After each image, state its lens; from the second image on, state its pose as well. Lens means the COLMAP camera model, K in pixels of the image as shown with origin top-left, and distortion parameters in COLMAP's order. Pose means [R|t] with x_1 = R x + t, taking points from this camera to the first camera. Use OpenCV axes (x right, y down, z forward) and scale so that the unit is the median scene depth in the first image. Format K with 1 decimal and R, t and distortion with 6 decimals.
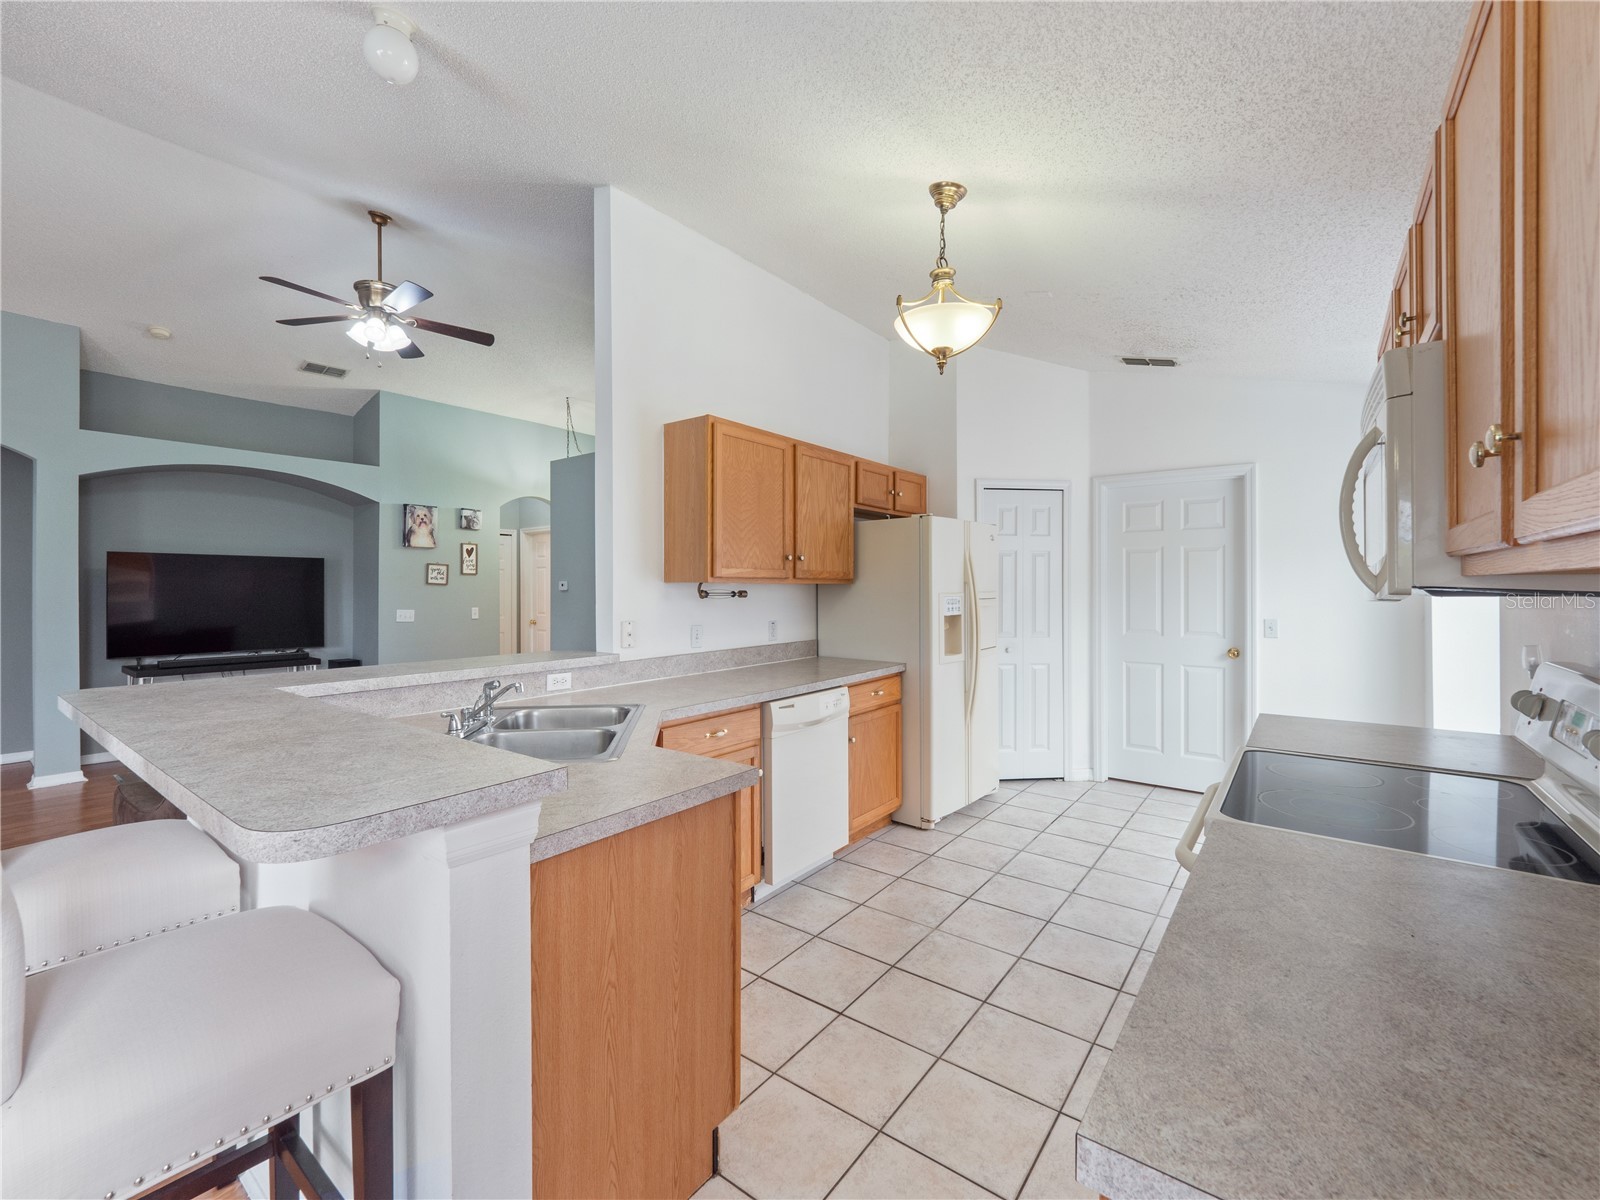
lens RADIAL K [[671.6, 0, 792.6], [0, 671.6, 582.1], [0, 0, 1]] dist [0.000318, -0.003655]
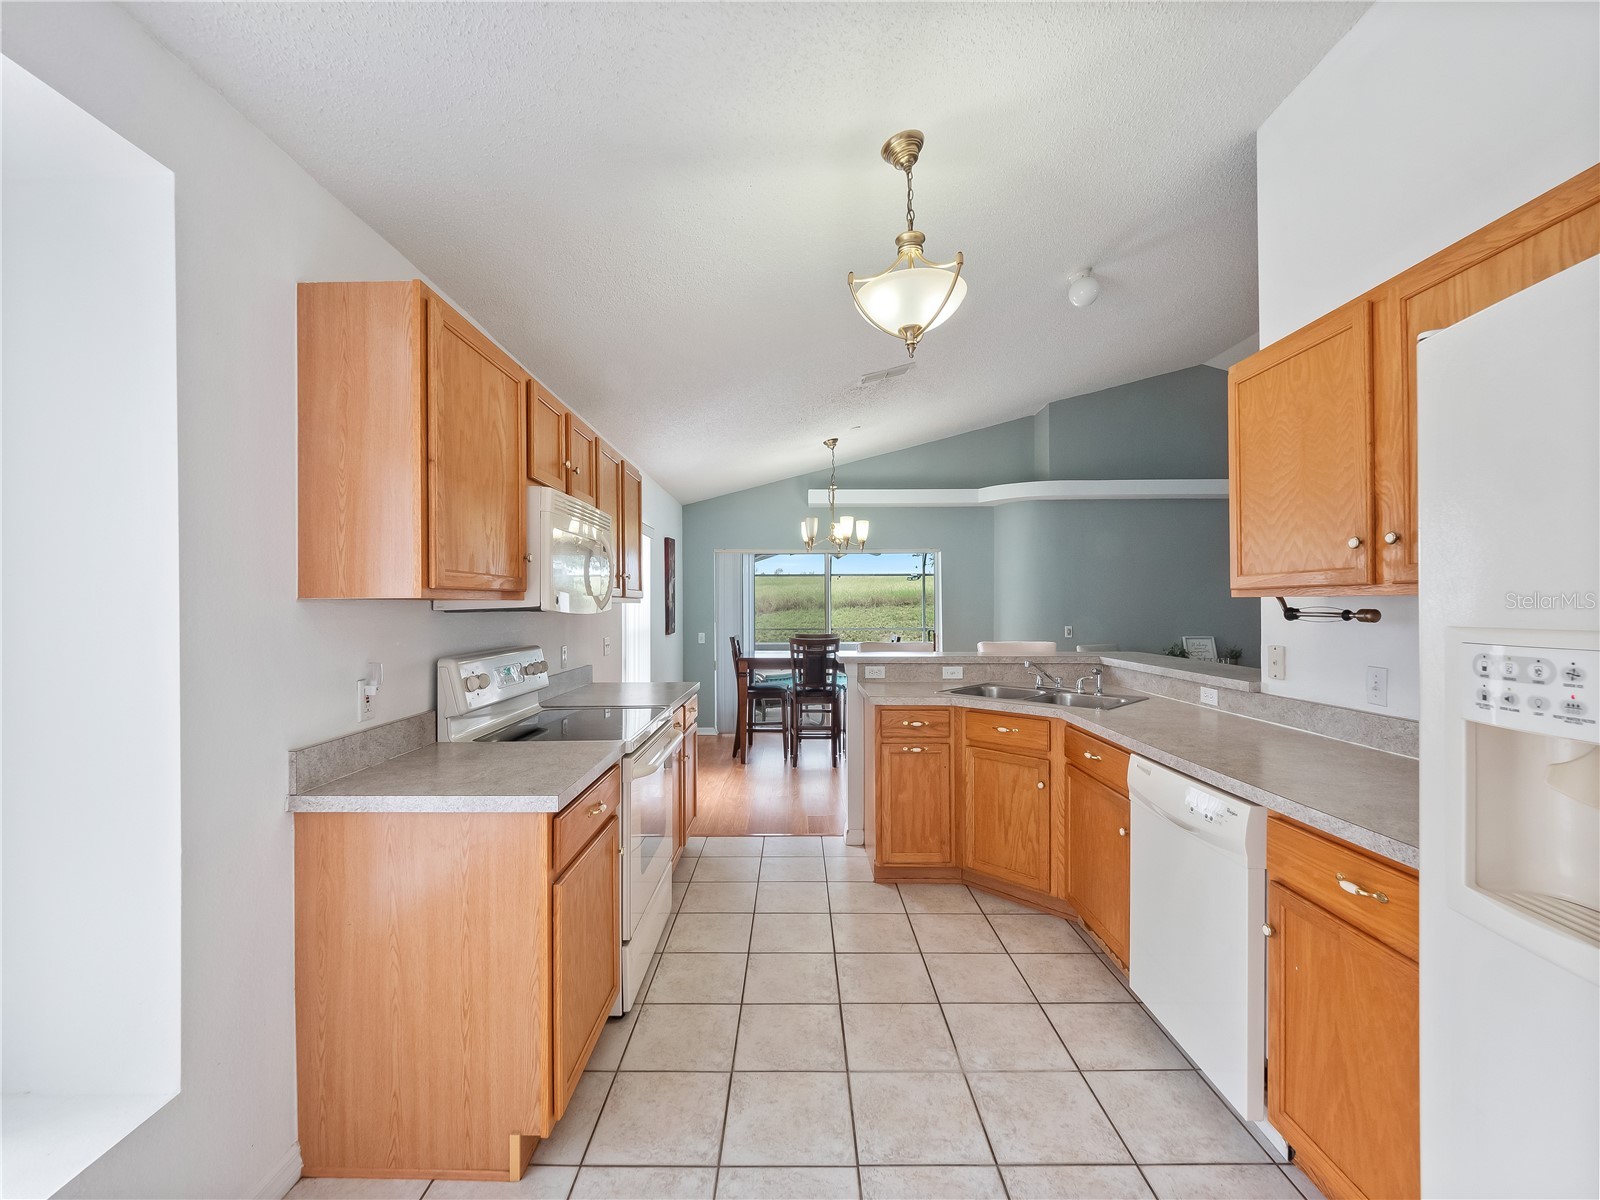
lens RADIAL K [[671.6, 0, 788.3], [0, 671.6, 603.1], [0, 0, 1]] dist [0.000318, -0.003655]
pose [[-0.796249, 0.004290, -0.604954, 0.656445], [0.012635, 0.999875, -0.009539, 0.007253], [0.604837, -0.015239, -0.796204, 1.205436]]
